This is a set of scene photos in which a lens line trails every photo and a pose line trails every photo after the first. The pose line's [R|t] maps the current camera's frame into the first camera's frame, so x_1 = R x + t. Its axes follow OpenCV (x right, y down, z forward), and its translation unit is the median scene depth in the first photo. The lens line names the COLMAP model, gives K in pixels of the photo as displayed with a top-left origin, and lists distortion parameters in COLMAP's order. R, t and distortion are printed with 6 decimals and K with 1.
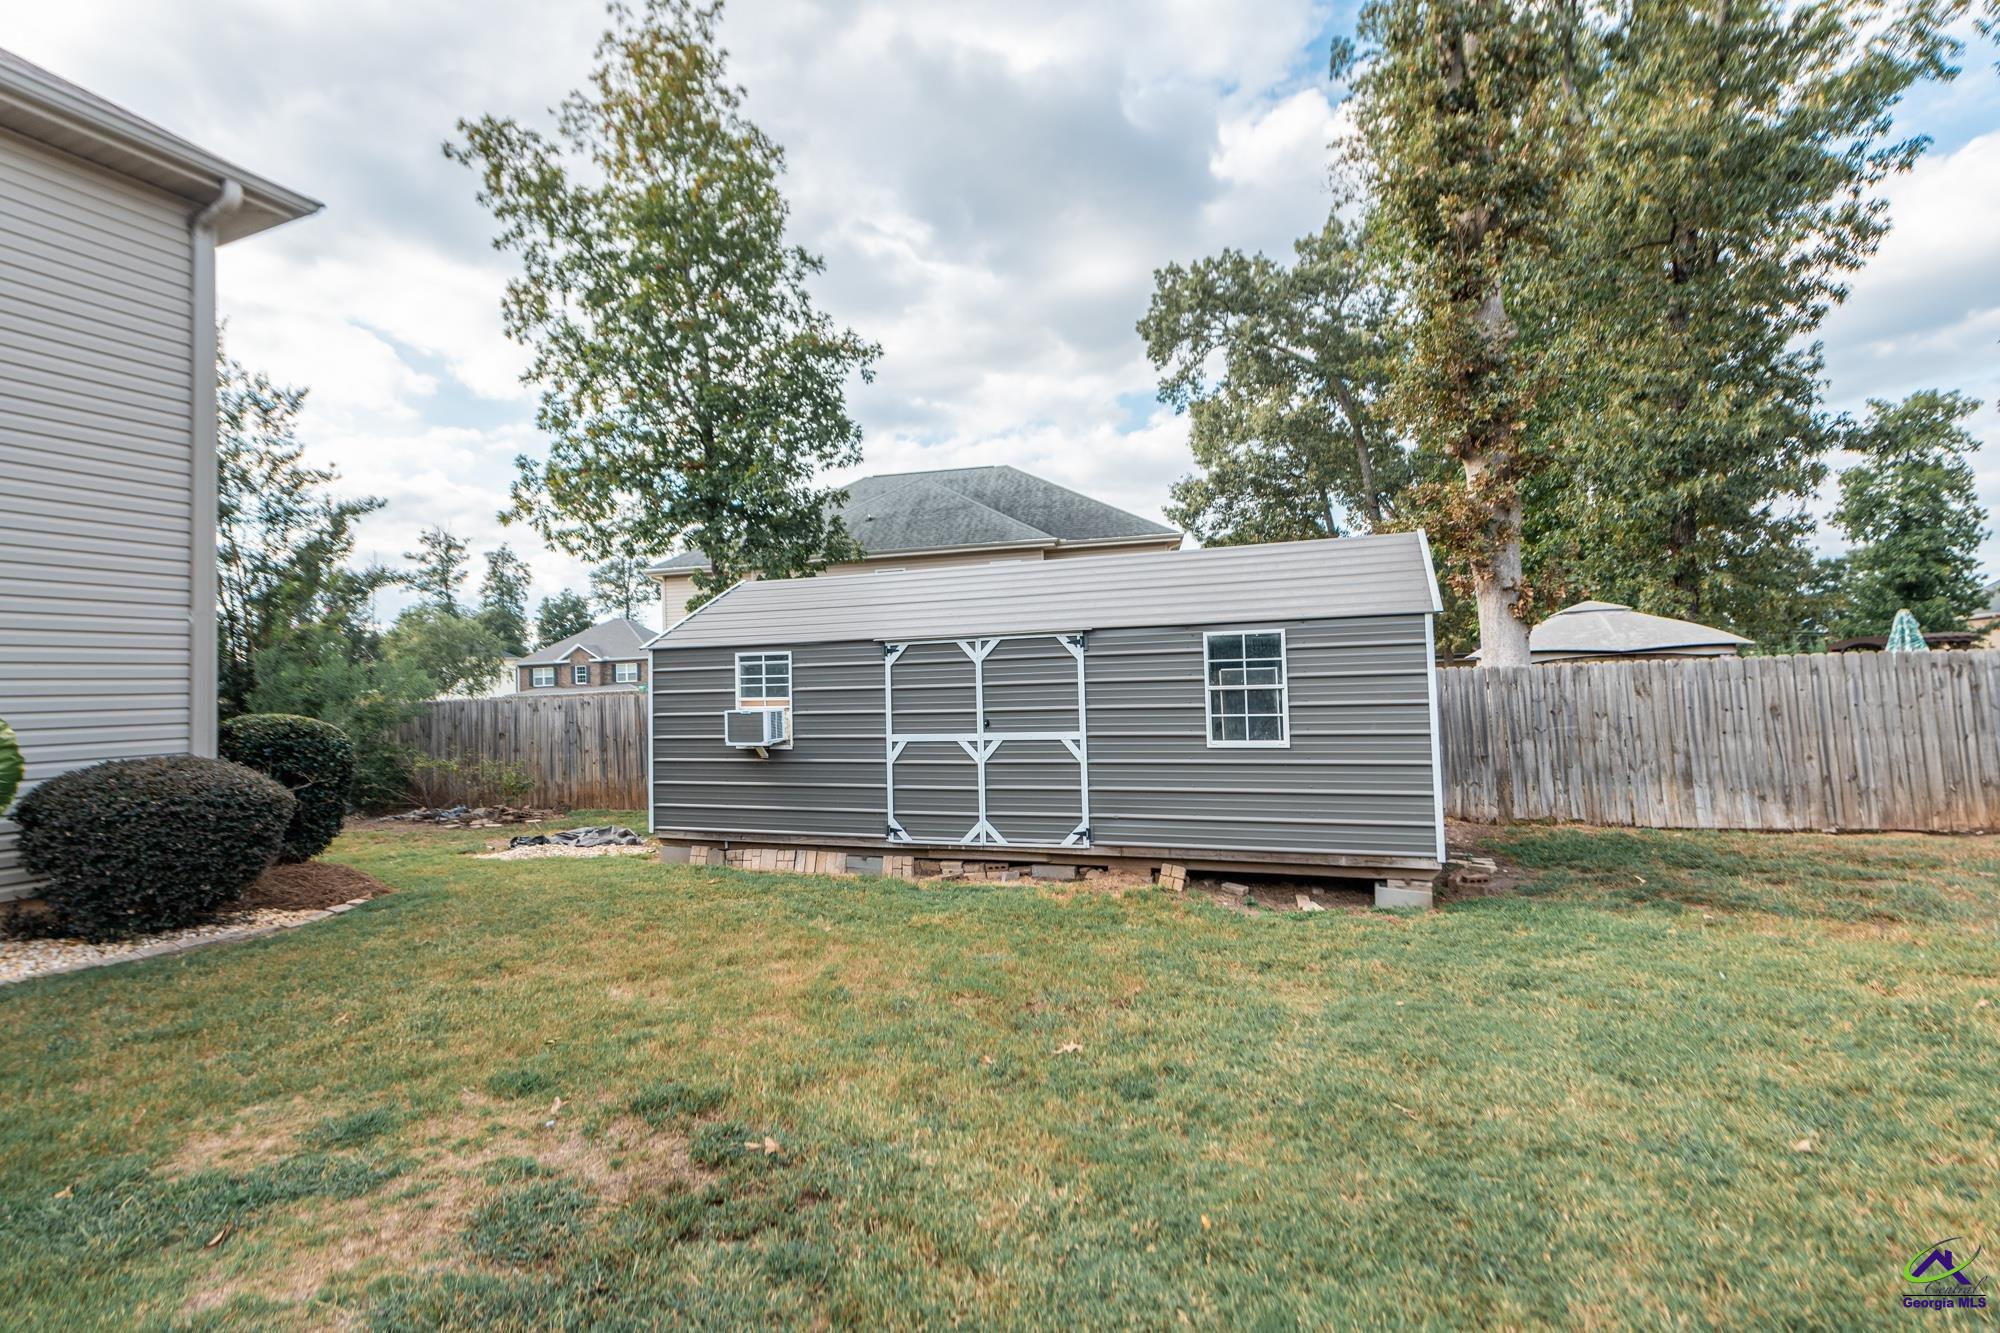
lens RADIAL K [[995.7, 0, 1001.1], [0, 995.7, 623.7], [0, 0, 1]] dist [-0.000733, -0.000334]
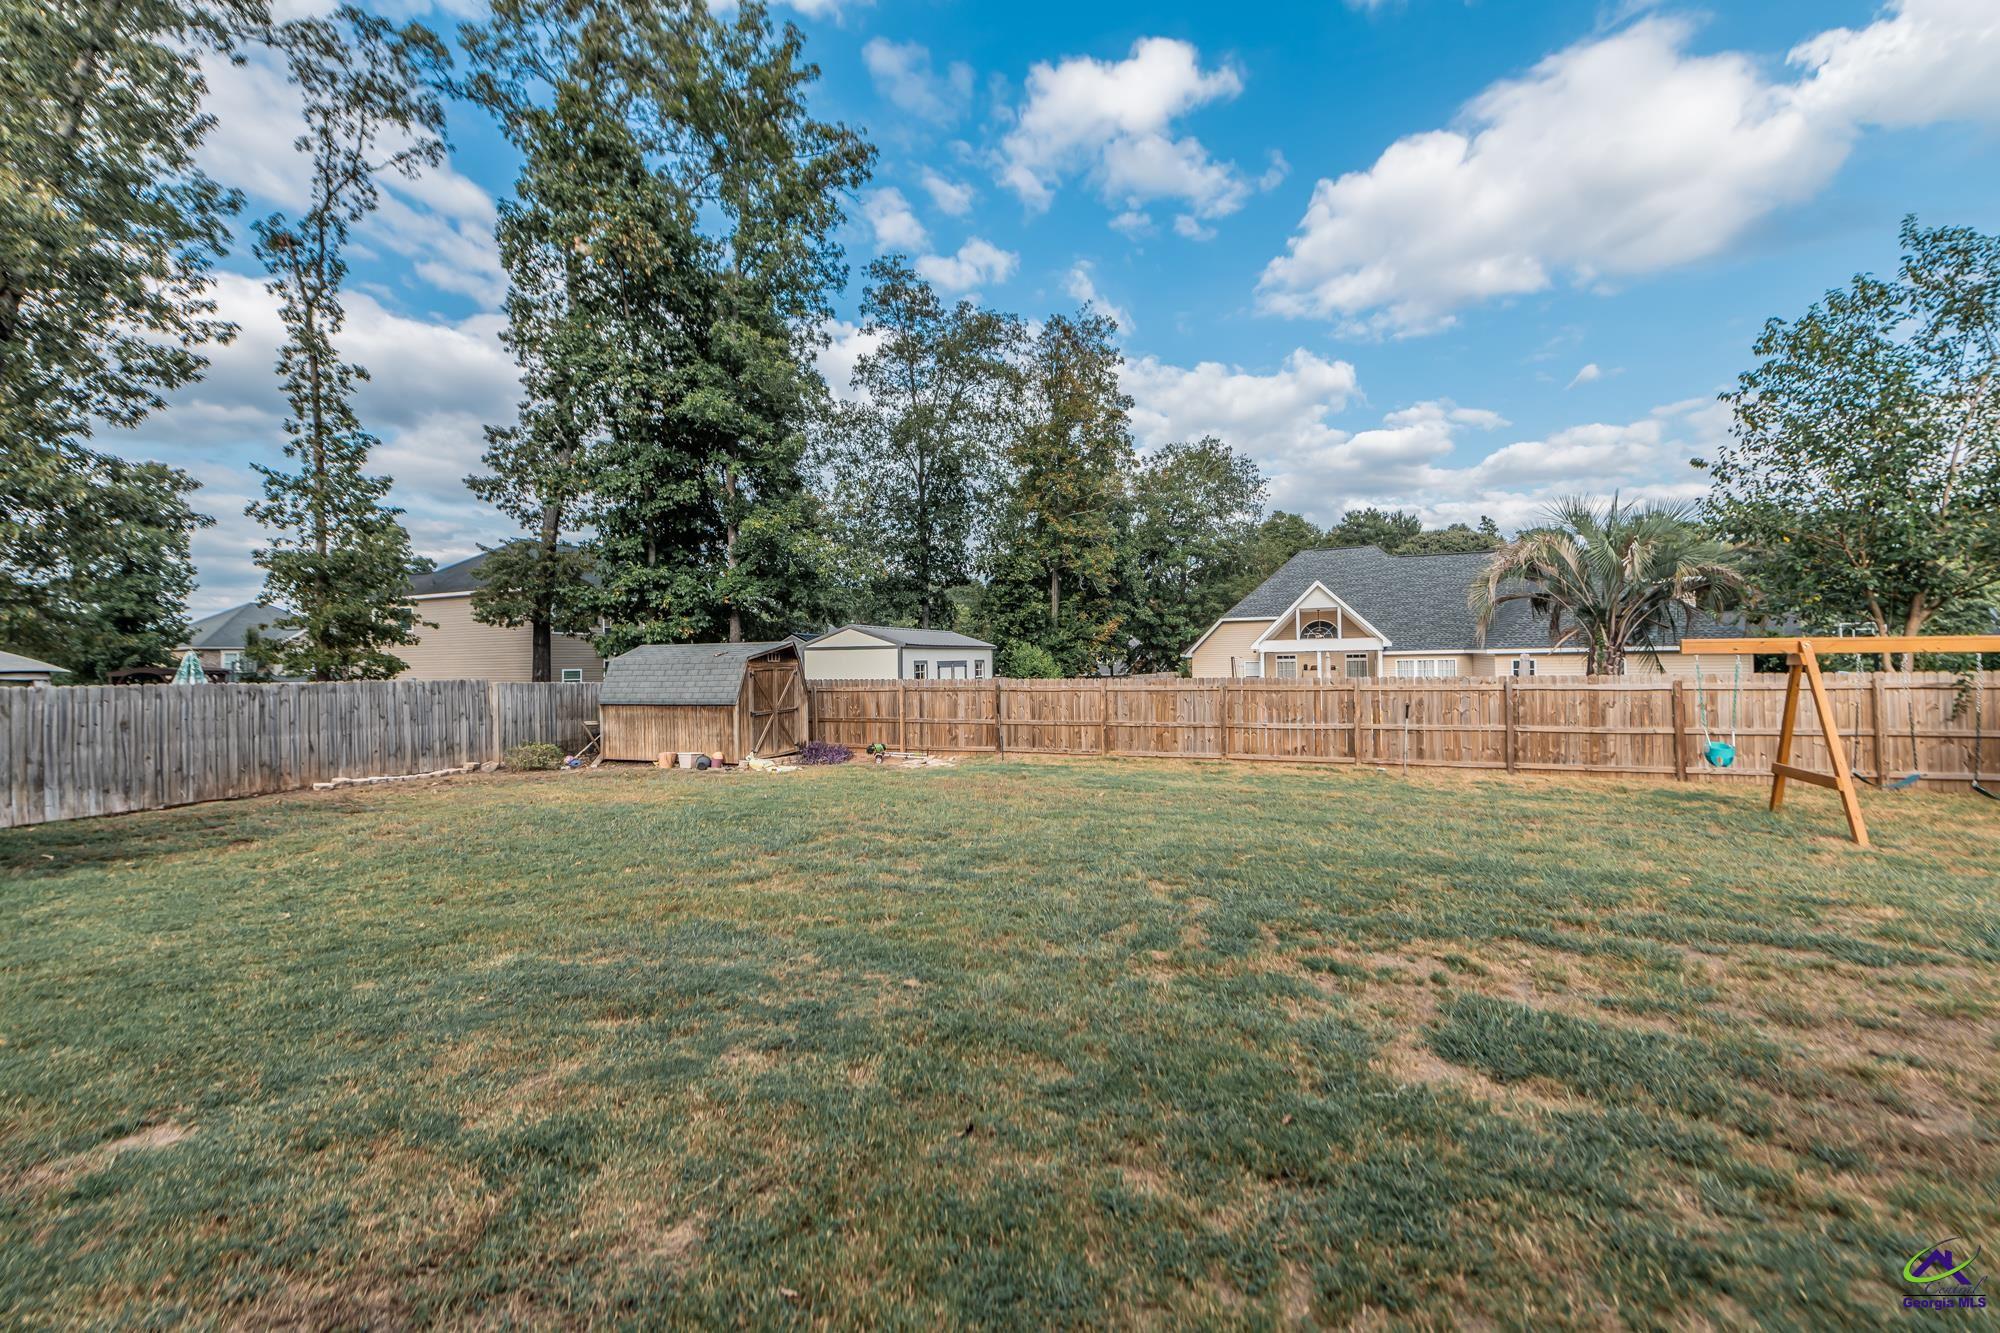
lens RADIAL K [[830.1, 0, 1006.8], [0, 830.1, 651.5], [0, 0, 1]] dist [-0.042669, 0.008333]
pose [[-0.023631, 0.052231, 0.998355, -0.235934], [-0.050026, 0.997321, -0.053361, -0.010394], [-0.998468, -0.051204, -0.020955, -0.119735]]
